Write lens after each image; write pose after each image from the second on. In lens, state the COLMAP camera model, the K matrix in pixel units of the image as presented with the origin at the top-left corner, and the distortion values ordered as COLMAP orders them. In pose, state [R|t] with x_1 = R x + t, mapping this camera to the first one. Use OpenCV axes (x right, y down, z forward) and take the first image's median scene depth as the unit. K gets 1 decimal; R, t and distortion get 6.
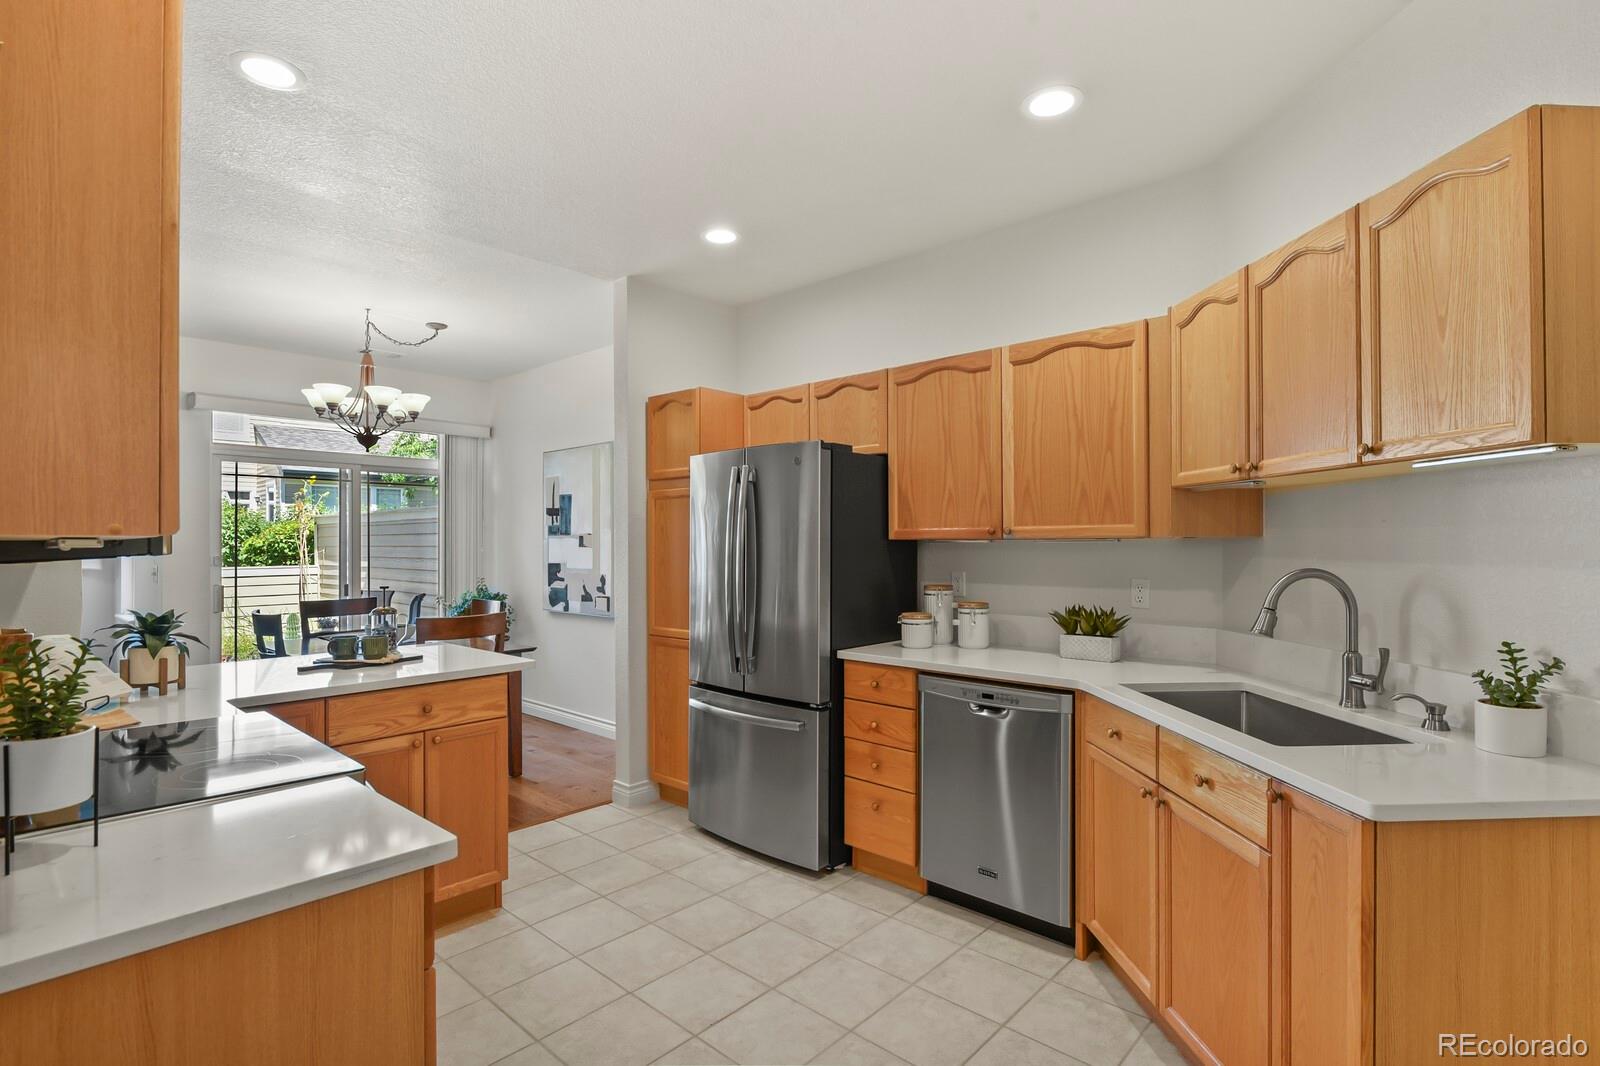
lens RADIAL K [[774.0, 0, 799.8], [0, 774.0, 544.9], [0, 0, 1]] dist [0.006270, -0.007269]
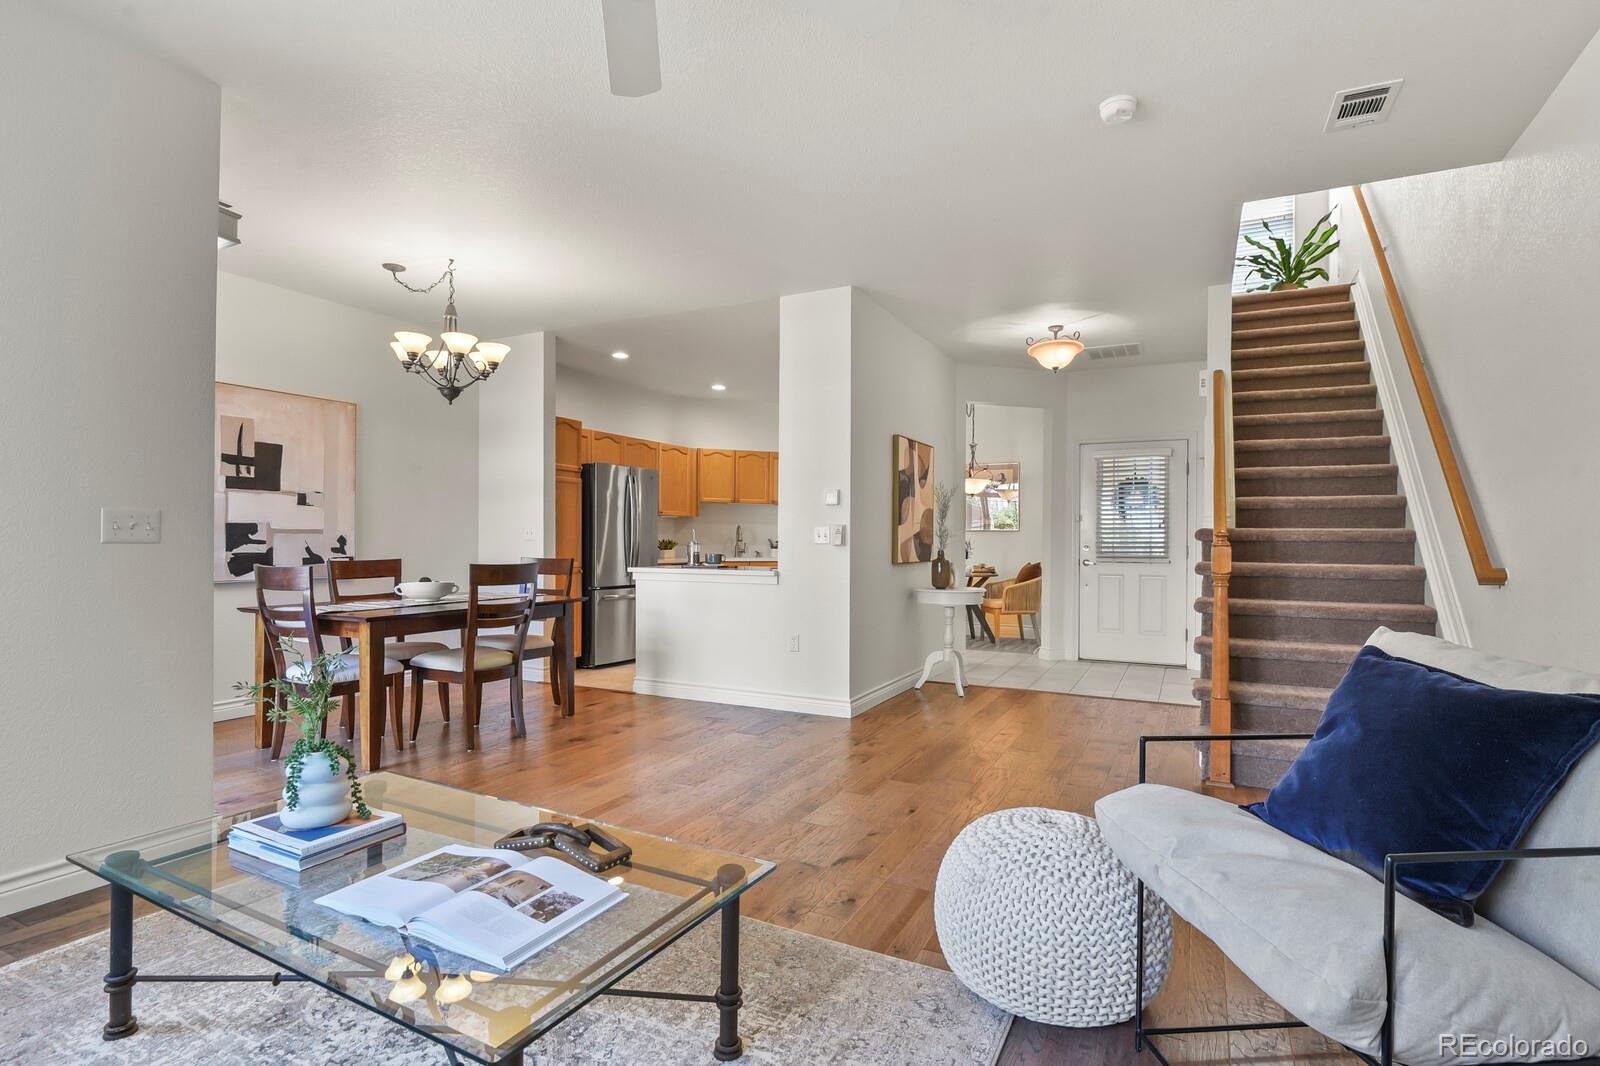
lens RADIAL K [[774.0, 0, 797.9], [0, 774.0, 538.7], [0, 0, 1]] dist [0.006270, -0.007269]
pose [[-0.266912, 0.000978, 0.963720, -2.198675], [-0.002986, 0.999994, -0.001842, 0.070144], [-0.963716, -0.003369, -0.266907, 1.134443]]
